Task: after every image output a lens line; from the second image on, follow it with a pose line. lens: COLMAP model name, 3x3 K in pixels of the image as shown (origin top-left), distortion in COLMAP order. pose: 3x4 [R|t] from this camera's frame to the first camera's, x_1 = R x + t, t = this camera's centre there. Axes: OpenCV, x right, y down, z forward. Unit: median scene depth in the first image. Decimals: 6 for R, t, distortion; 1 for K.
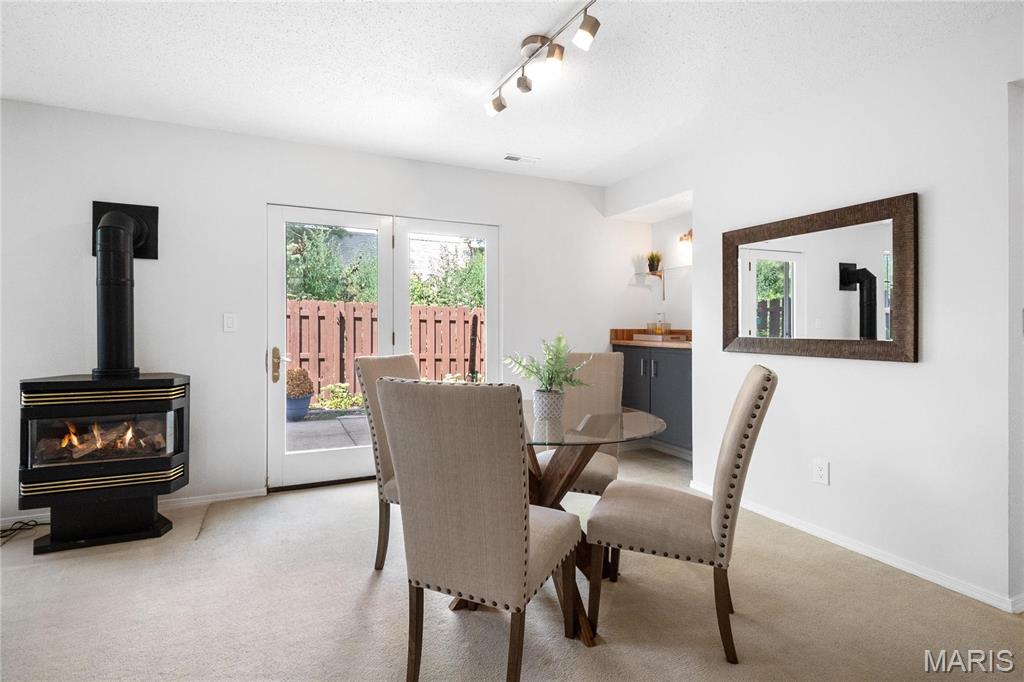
lens RADIAL K [[498.1, 0, 505.5], [0, 498.1, 332.4], [0, 0, 1]] dist [-0.000418, -0.000318]
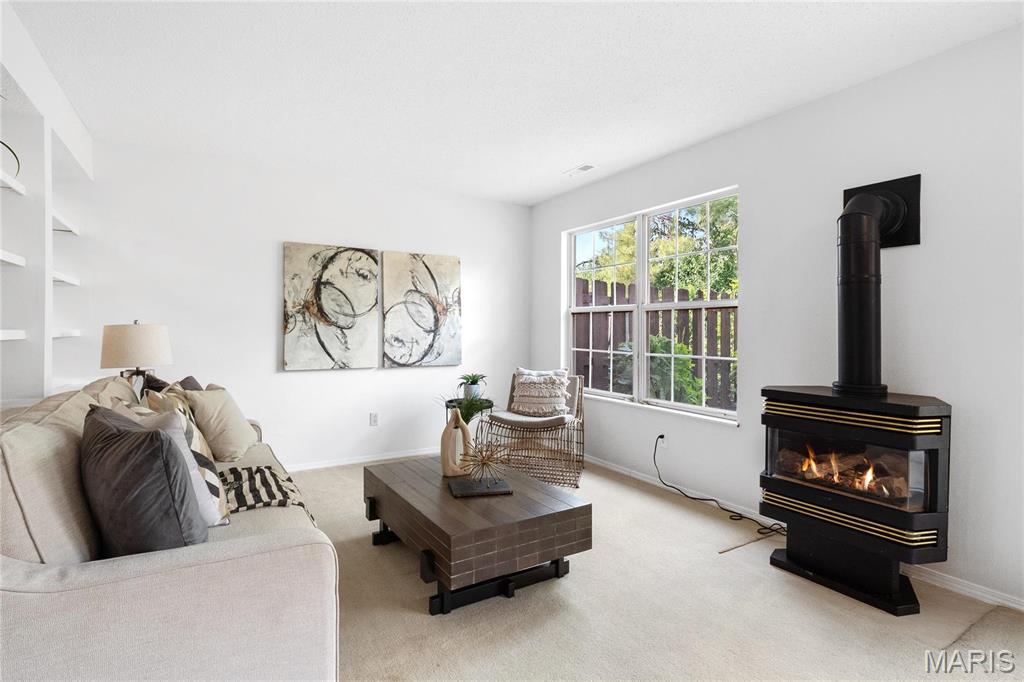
lens RADIAL K [[500.0, 0, 495.6], [0, 500.0, 333.3], [0, 0, 1]] dist [-0.011285, 0.000281]
pose [[0.072747, 0.003339, -0.997345, 0.000453], [-0.000503, 0.999994, 0.003312, -0.014158], [0.997350, 0.000260, 0.072748, 0.332303]]
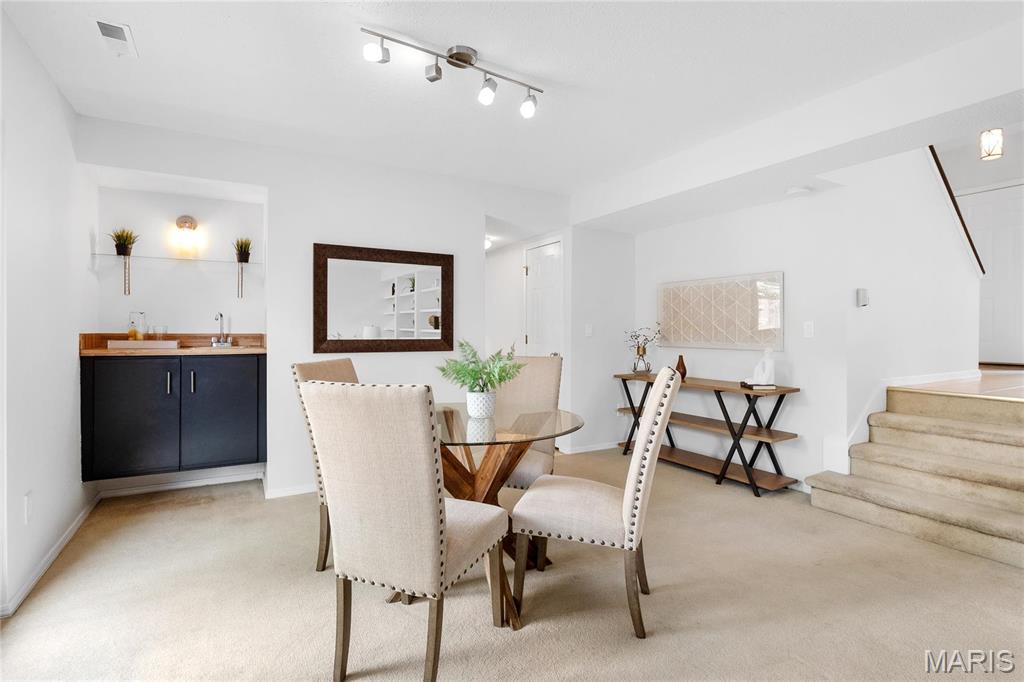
lens RADIAL K [[483.1, 0, 510.0], [0, 483.1, 332.2], [0, 0, 1]] dist [-0.005070, -0.003683]
pose [[-0.082199, -0.013890, 0.996519, -0.723932], [0.002733, 0.999896, 0.014162, -0.024878], [-0.996612, 0.003888, -0.082152, 0.762773]]
